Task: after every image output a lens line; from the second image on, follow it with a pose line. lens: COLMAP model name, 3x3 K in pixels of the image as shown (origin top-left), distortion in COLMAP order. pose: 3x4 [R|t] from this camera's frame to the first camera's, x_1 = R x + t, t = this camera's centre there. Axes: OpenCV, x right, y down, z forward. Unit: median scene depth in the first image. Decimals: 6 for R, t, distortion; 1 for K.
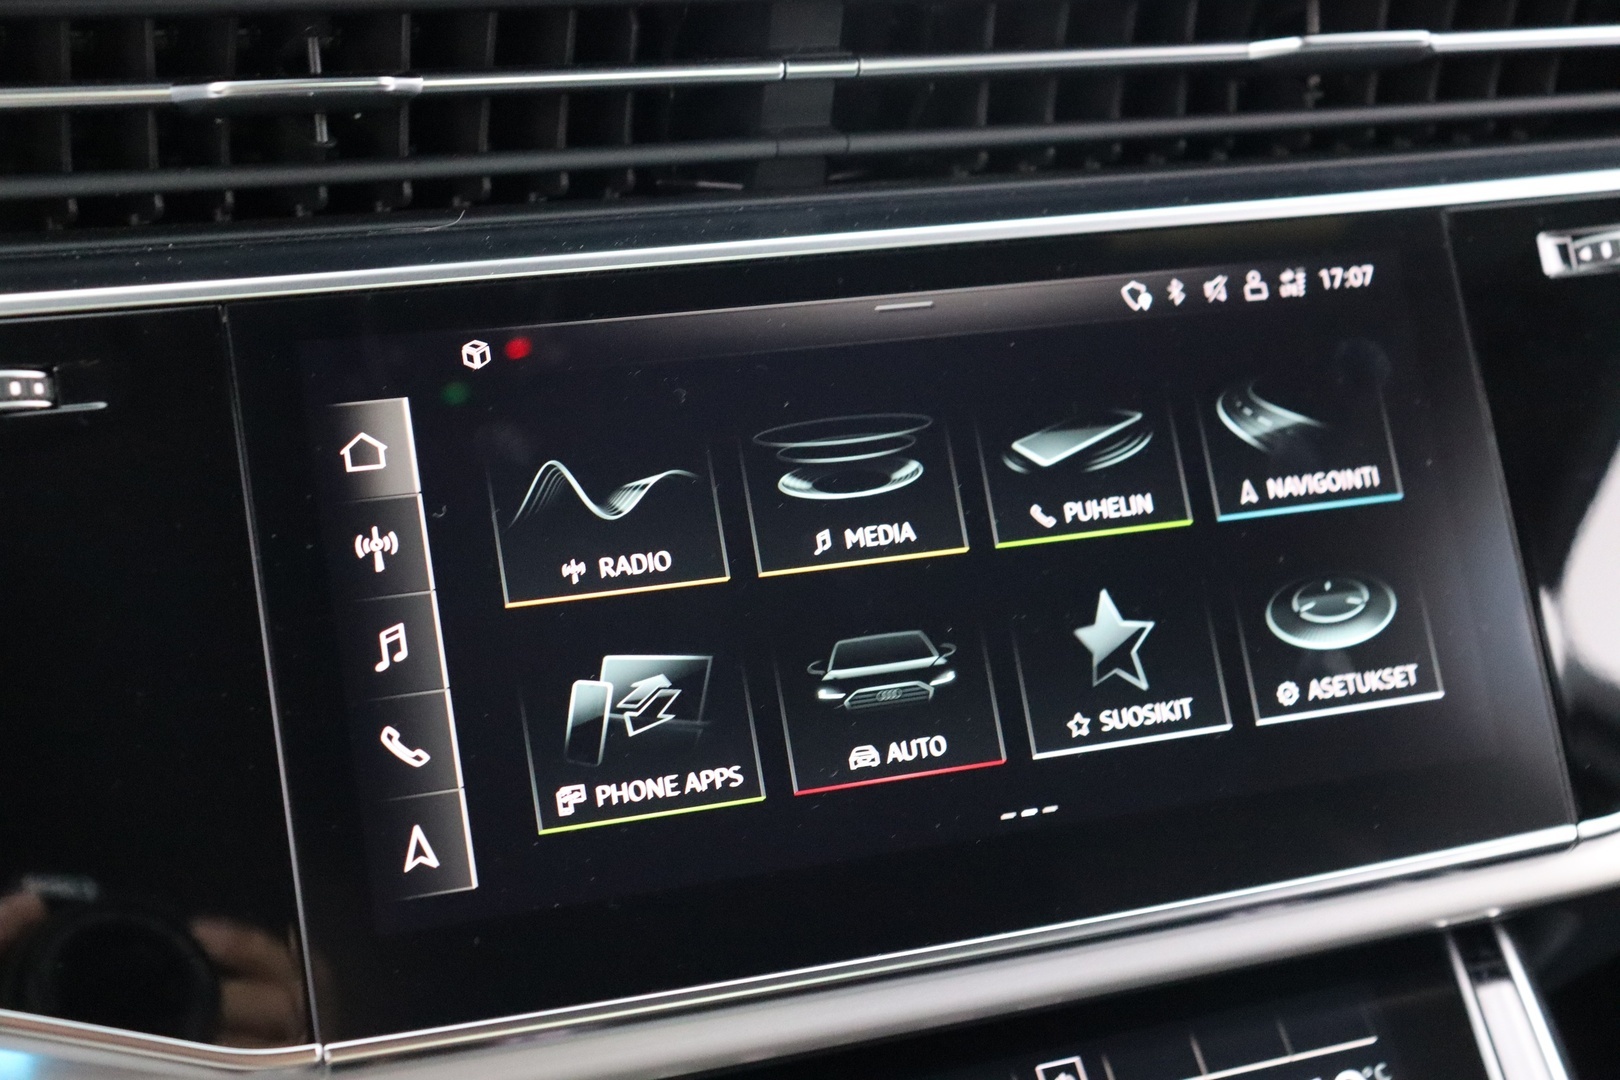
lens RADIAL K [[2706.7, 0, 809.1], [0, 2706.7, 539.8], [0, 0, 1]] dist [0.126090, 0.000000]
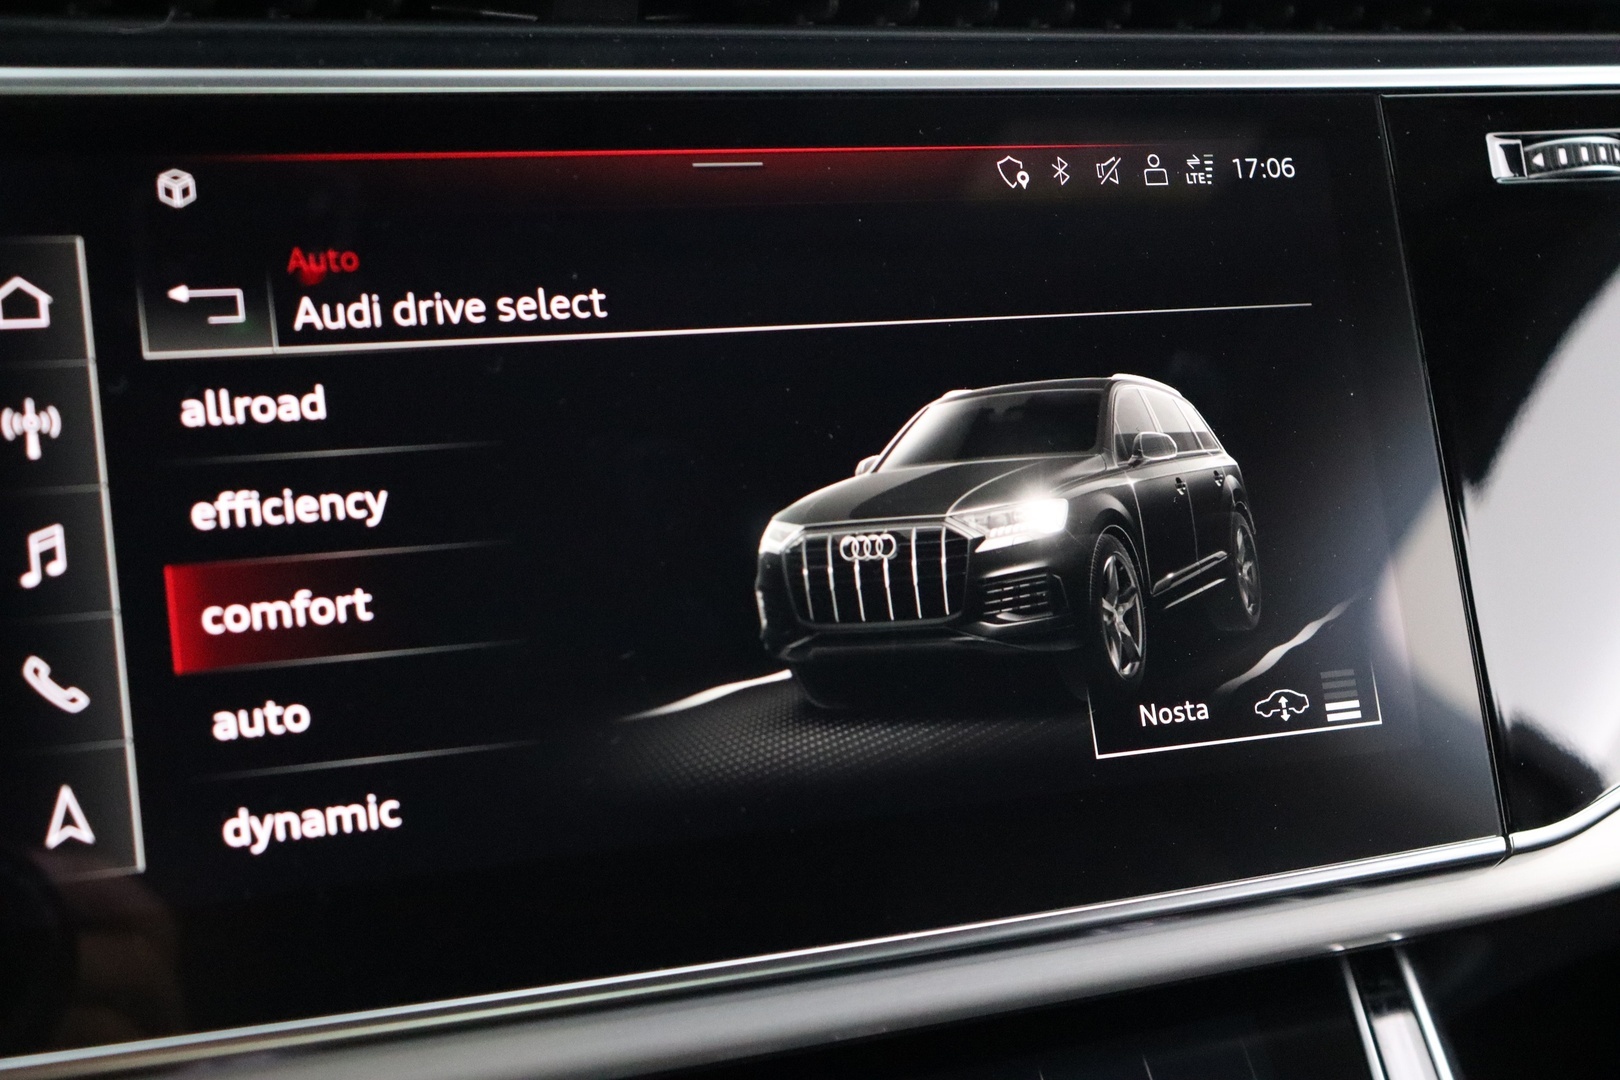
lens RADIAL K [[2706.7, 0, 824.3], [0, 2706.7, 537.5], [0, 0, 1]] dist [0.126090, 0.000000]
pose [[0.997002, 0.040871, 0.065695, 0.014872], [-0.040982, 0.999160, 0.000346, 0.022899], [-0.065626, -0.003037, 0.997840, 0.191316]]
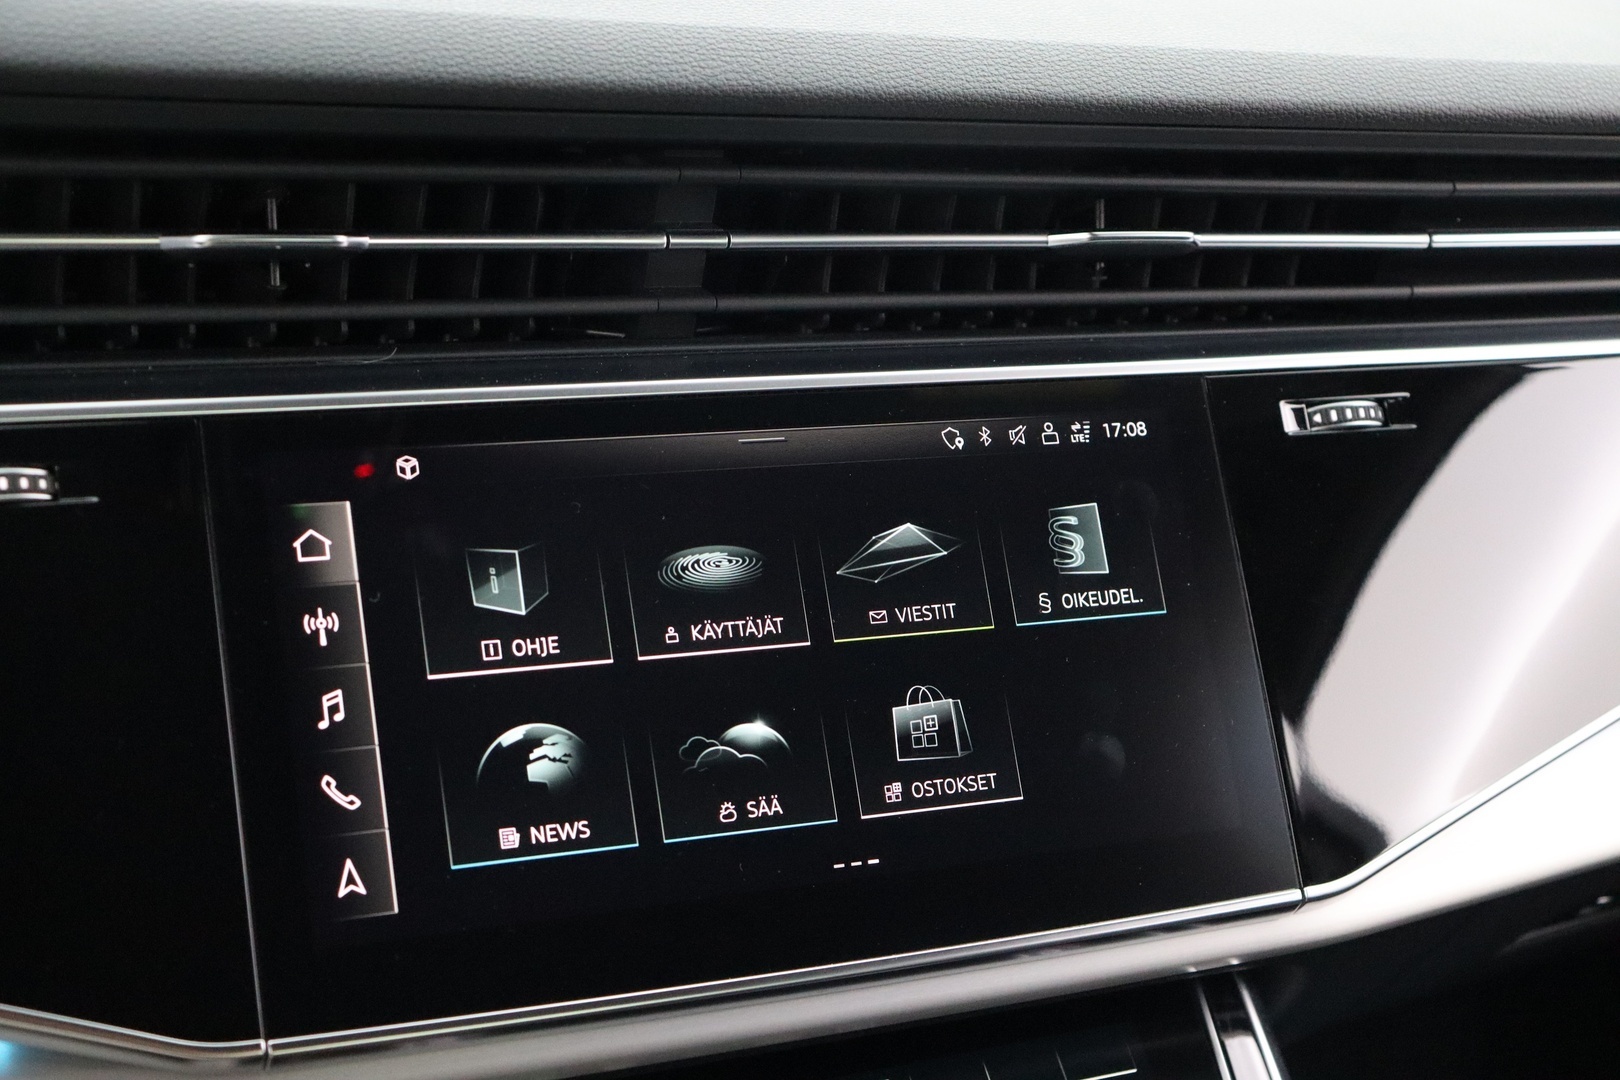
lens RADIAL K [[2706.7, 0, 816.4], [0, 2706.7, 553.2], [0, 0, 1]] dist [0.126090, 0.000000]
pose [[0.995857, 0.028791, 0.086256, -0.042901], [-0.024257, 0.998291, -0.053162, 0.027016], [-0.087639, 0.050849, 0.994854, -0.191907]]
